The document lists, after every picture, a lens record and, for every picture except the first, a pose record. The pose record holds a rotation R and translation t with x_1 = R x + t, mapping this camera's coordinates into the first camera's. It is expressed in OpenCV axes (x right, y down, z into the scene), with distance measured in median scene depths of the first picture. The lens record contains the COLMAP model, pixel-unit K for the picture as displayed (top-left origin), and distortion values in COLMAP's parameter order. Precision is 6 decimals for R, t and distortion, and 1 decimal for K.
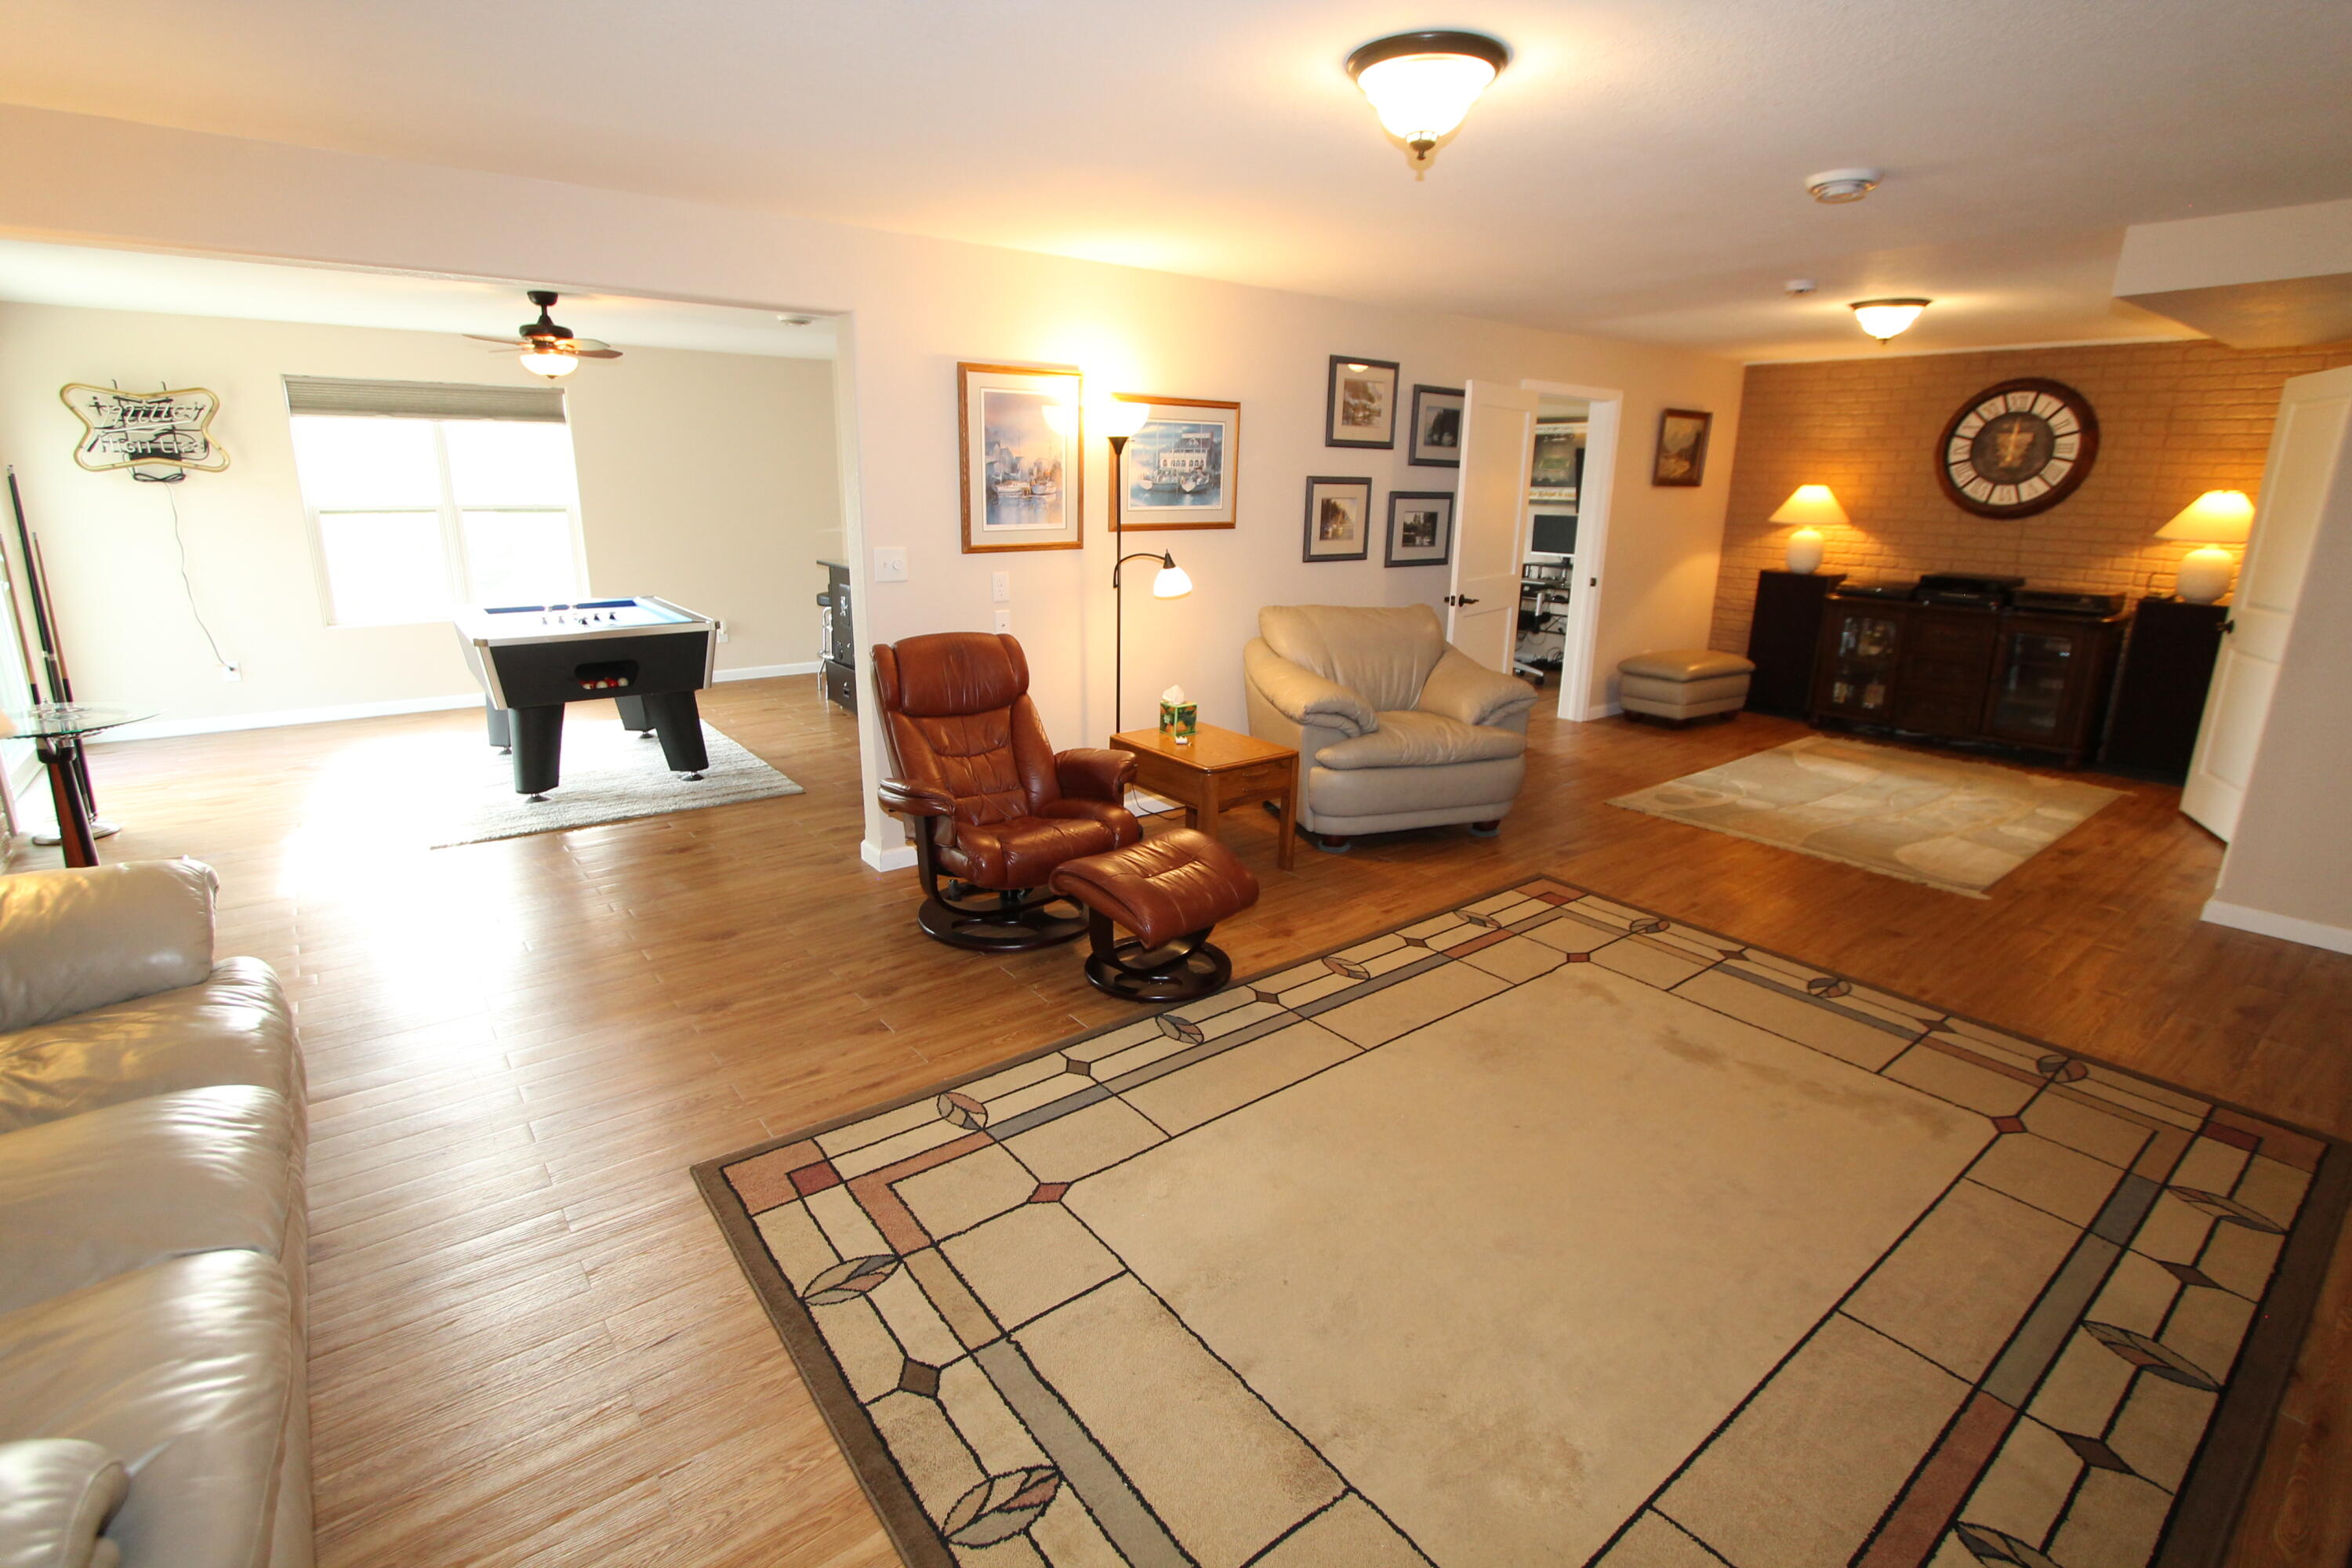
lens RADIAL K [[1095.5, 0, 1173.2], [0, 1095.5, 763.7], [0, 0, 1]] dist [-0.015934, 0.001626]
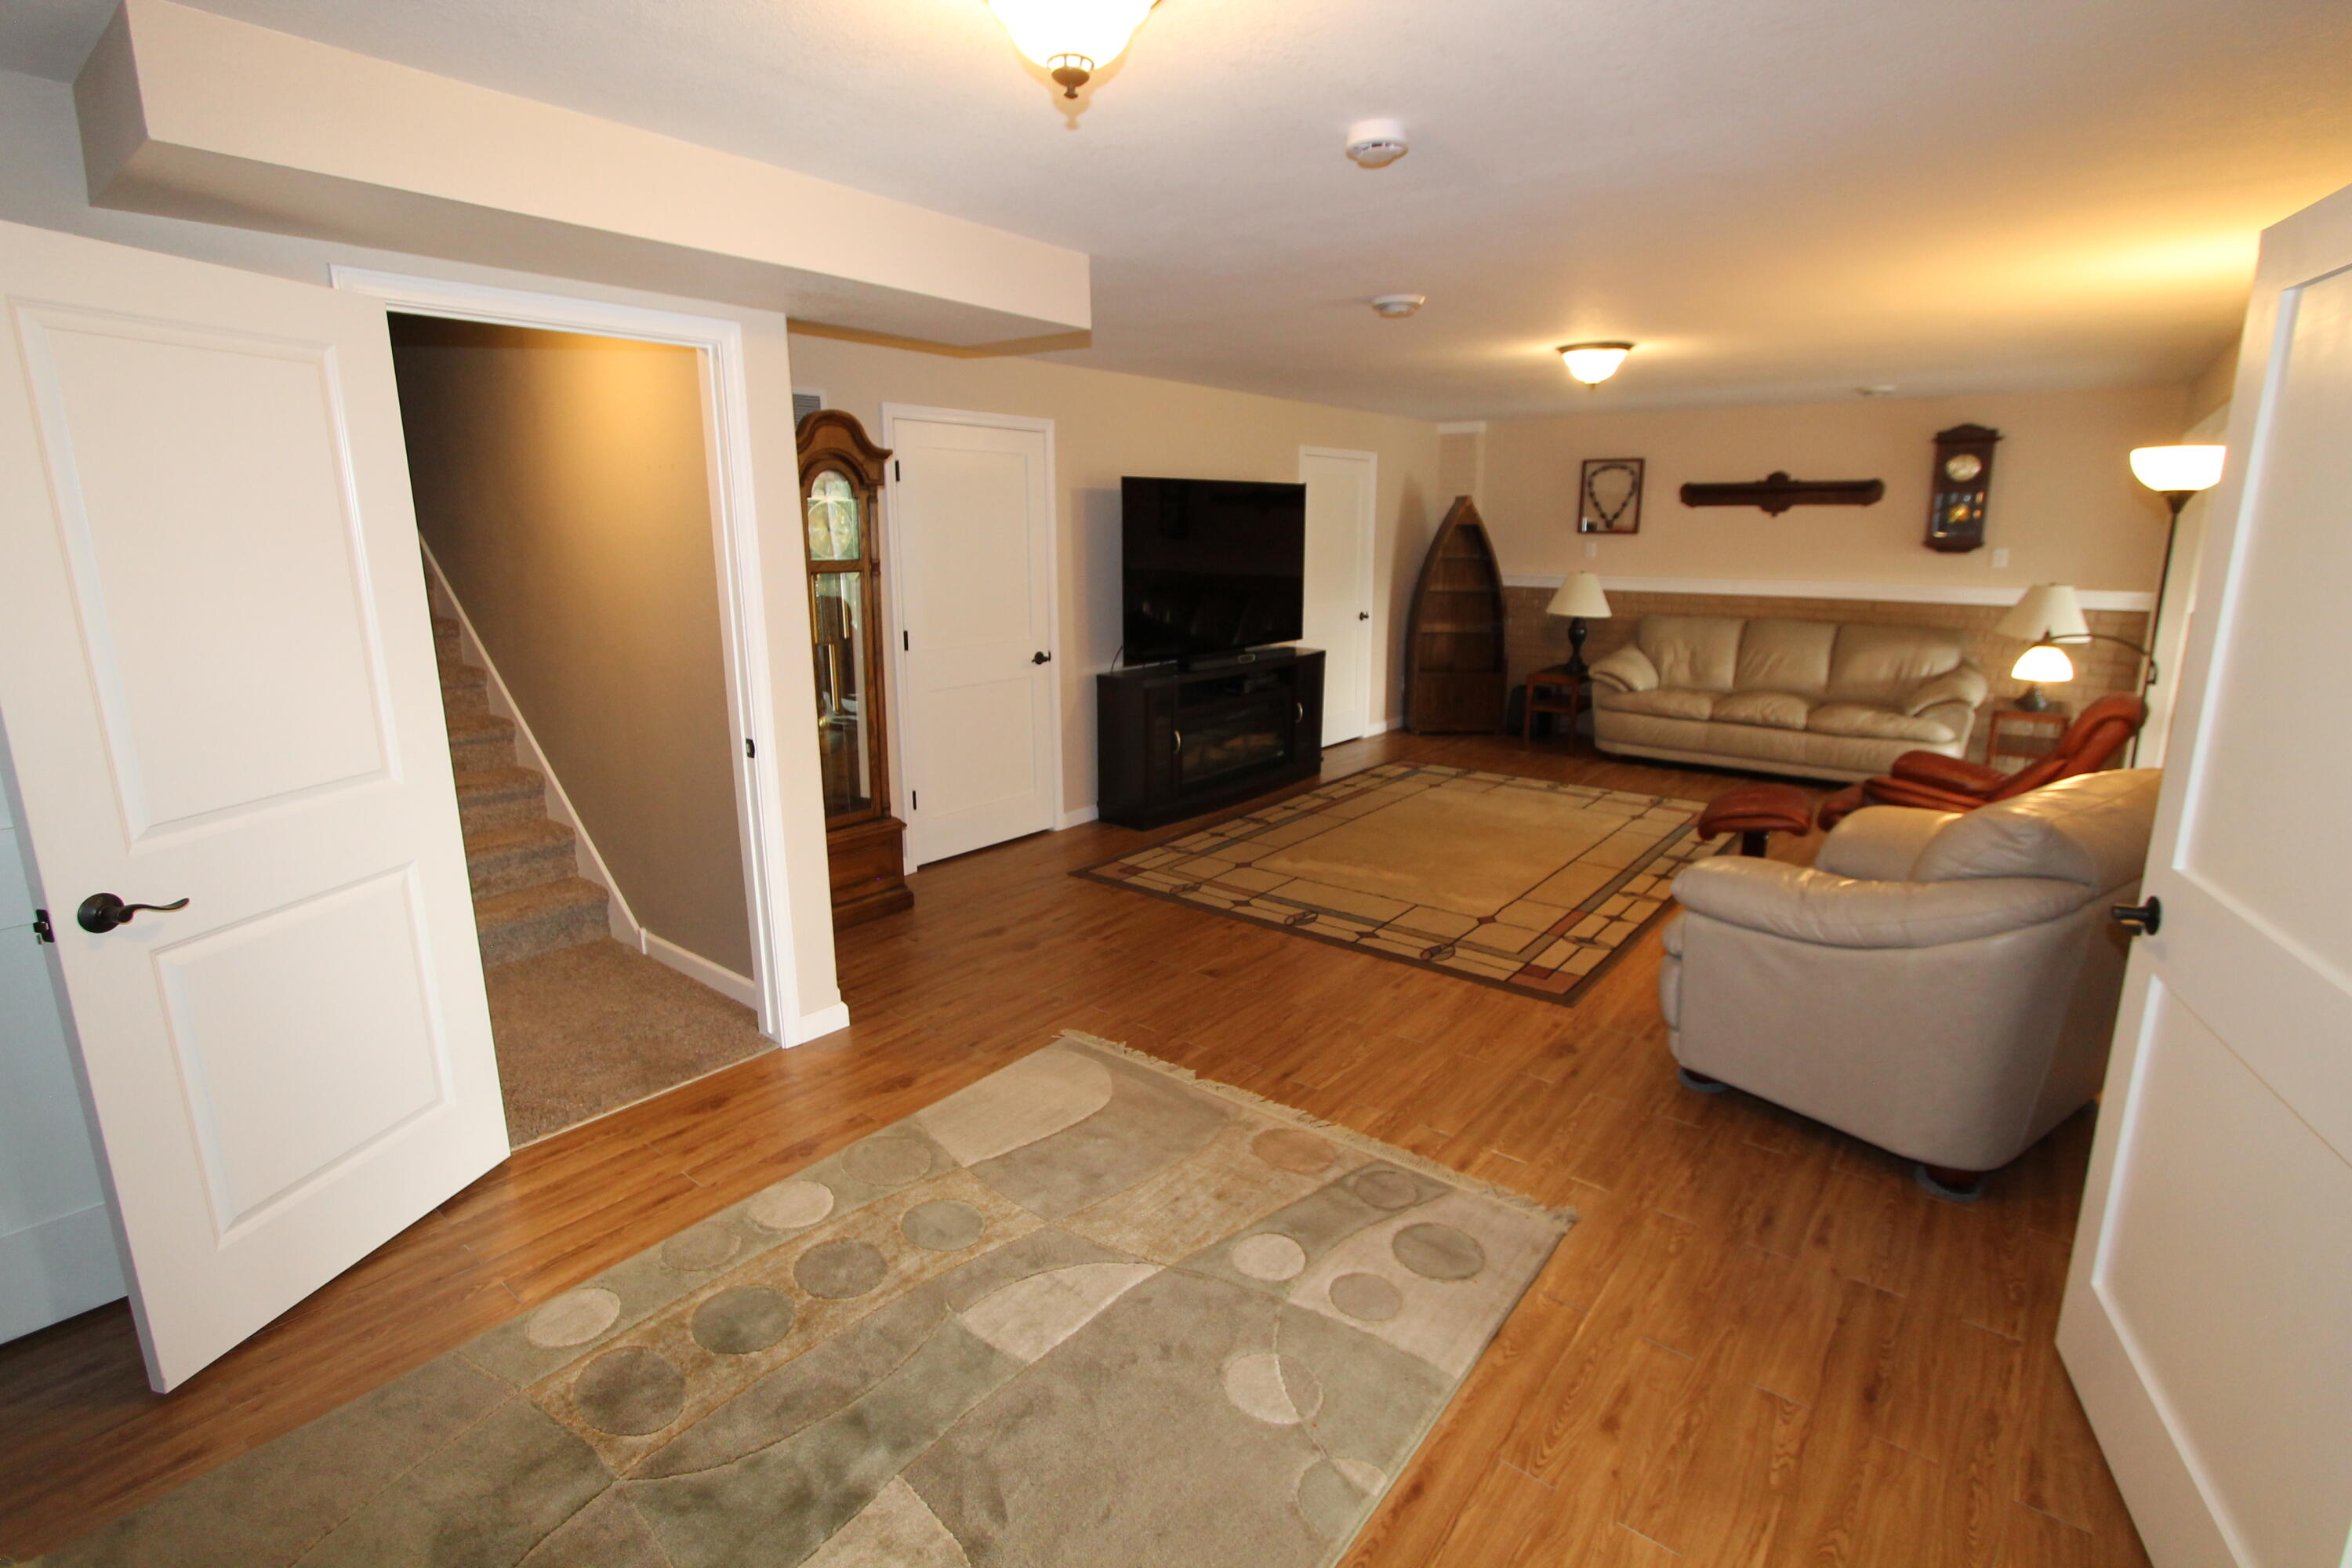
lens RADIAL K [[1096.0, 0, 1173.4], [0, 1096.0, 763.3], [0, 0, 1]] dist [-0.018619, 0.002731]
pose [[-0.972614, 0.037763, -0.229336, 0.853140], [-0.069396, 0.894523, 0.441602, -0.429157], [0.221823, 0.445423, -0.867406, 1.649255]]
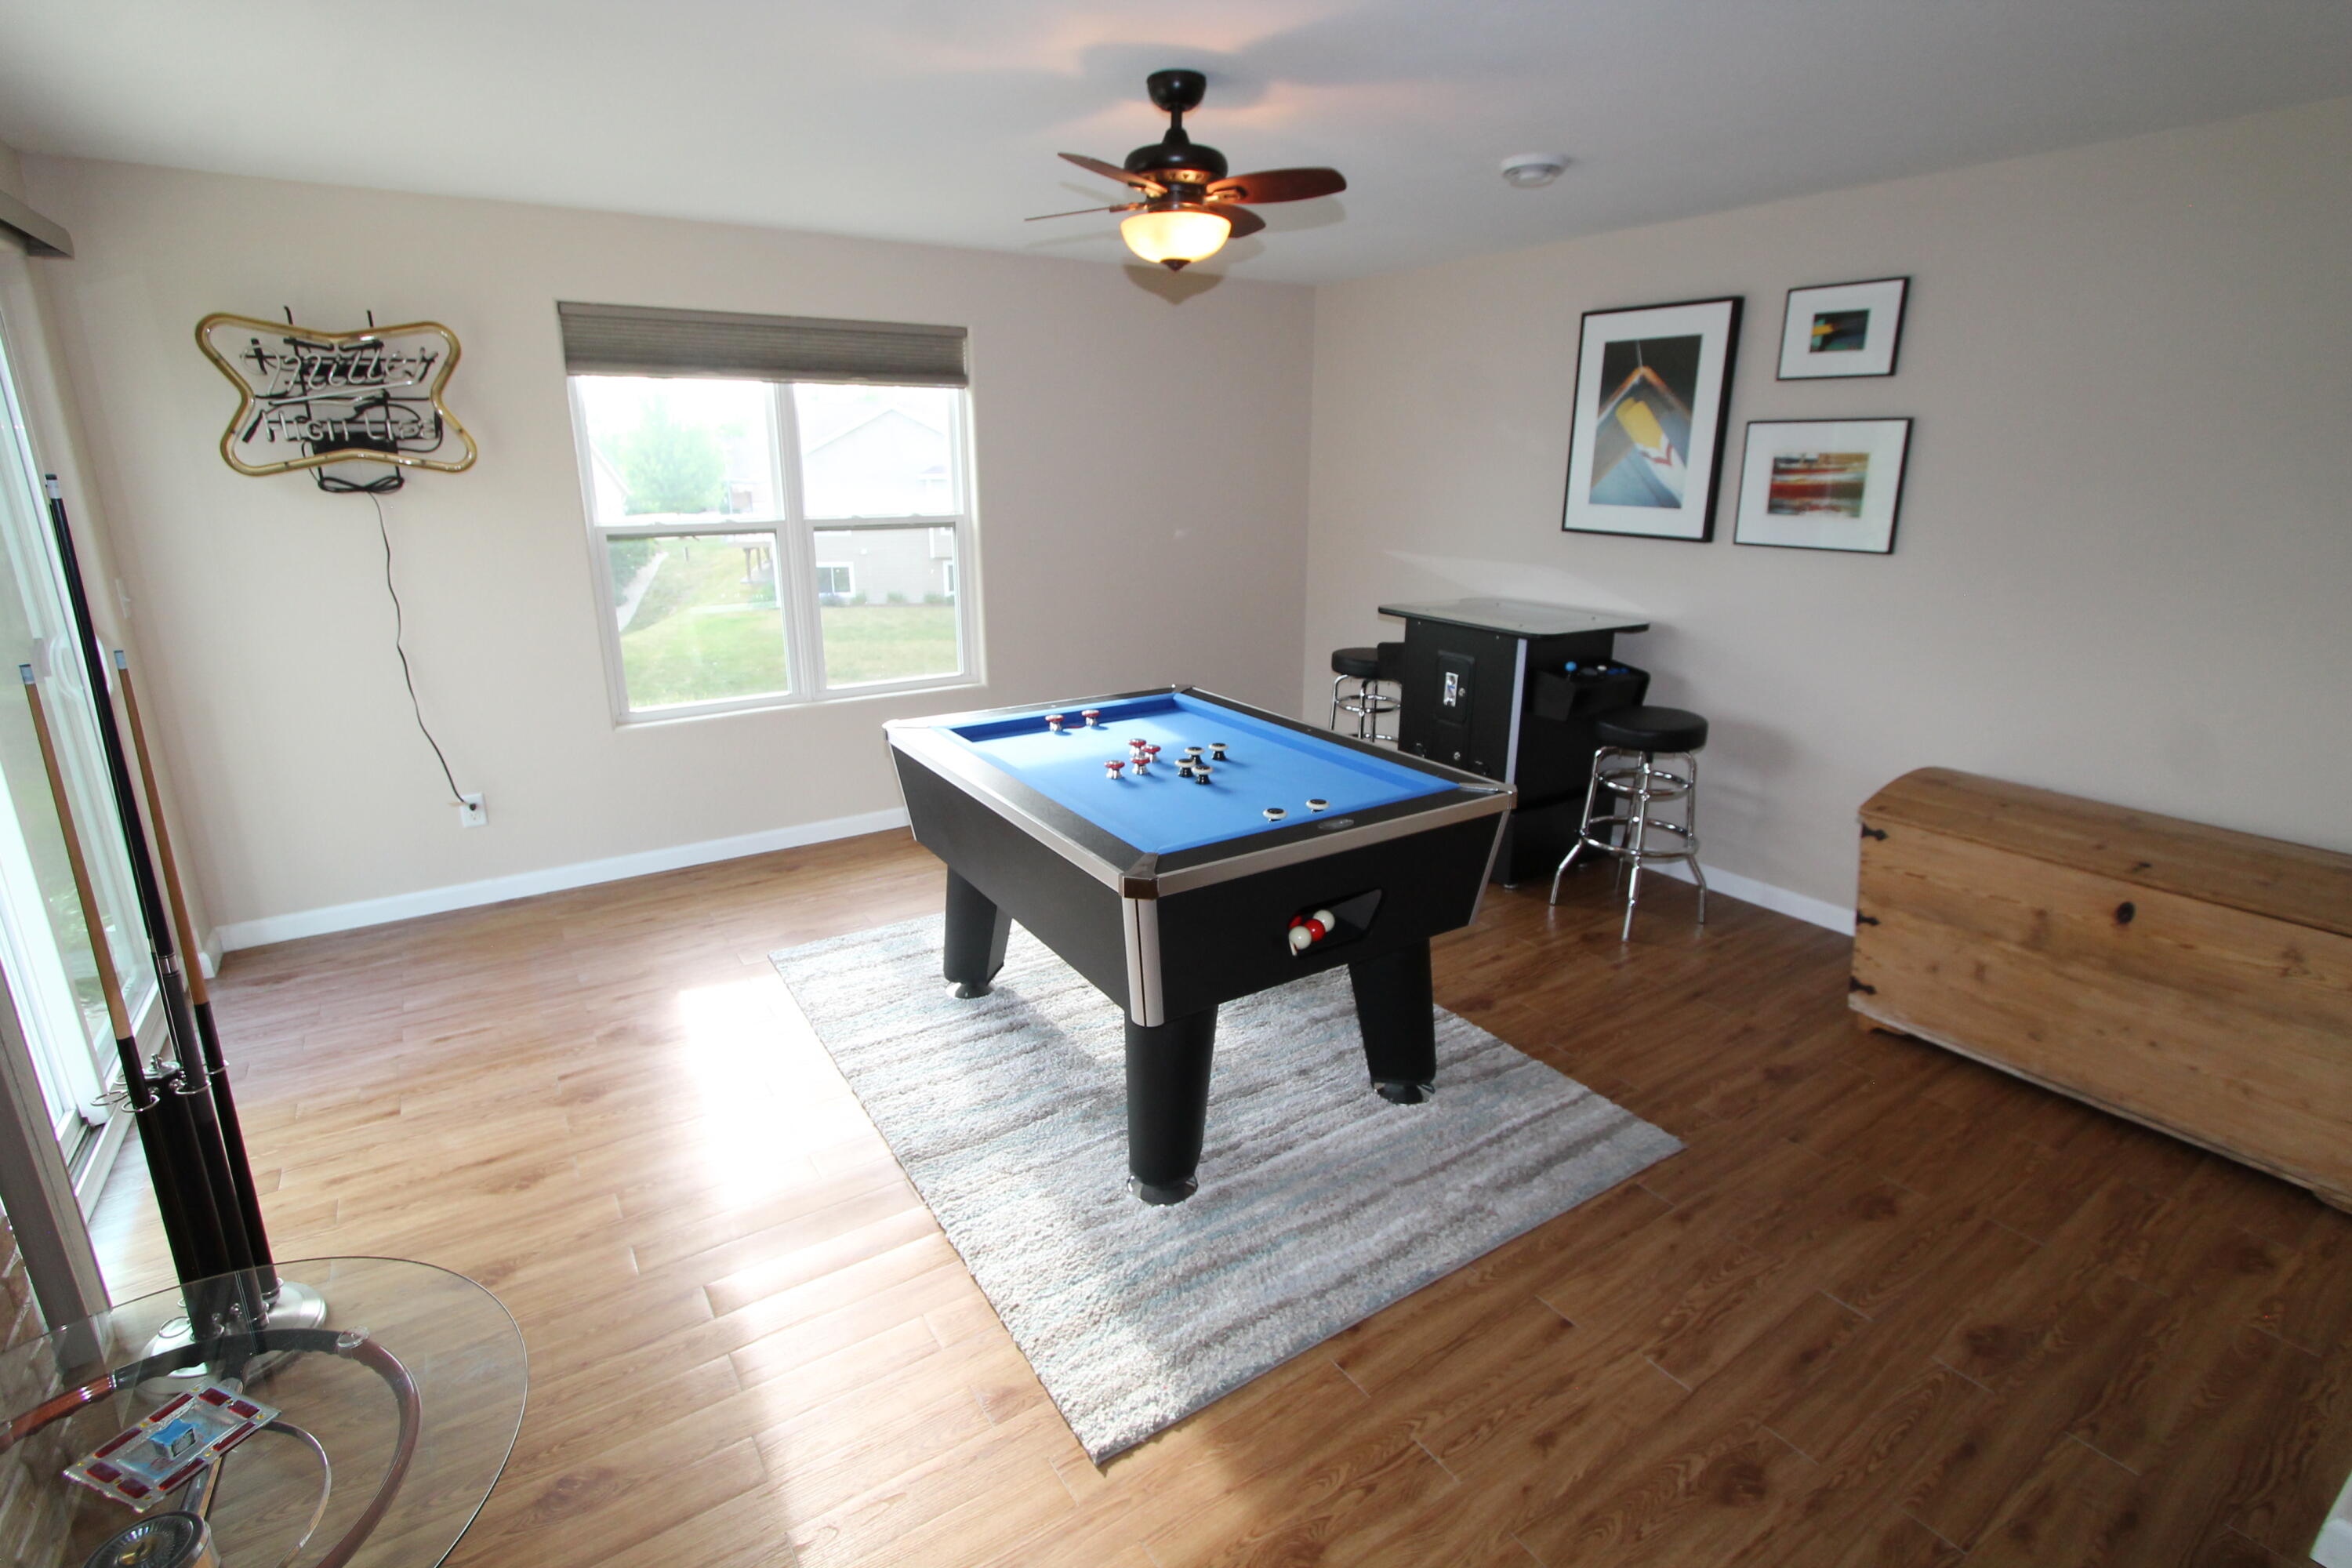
lens RADIAL K [[1096.0, 0, 1173.4], [0, 1096.0, 763.3], [0, 0, 1]] dist [-0.018619, 0.002731]
pose [[0.996981, 0.007778, -0.077258, -0.674291], [-0.006426, 0.999822, 0.017732, -0.189125], [0.077383, -0.017182, 0.996853, 0.666466]]
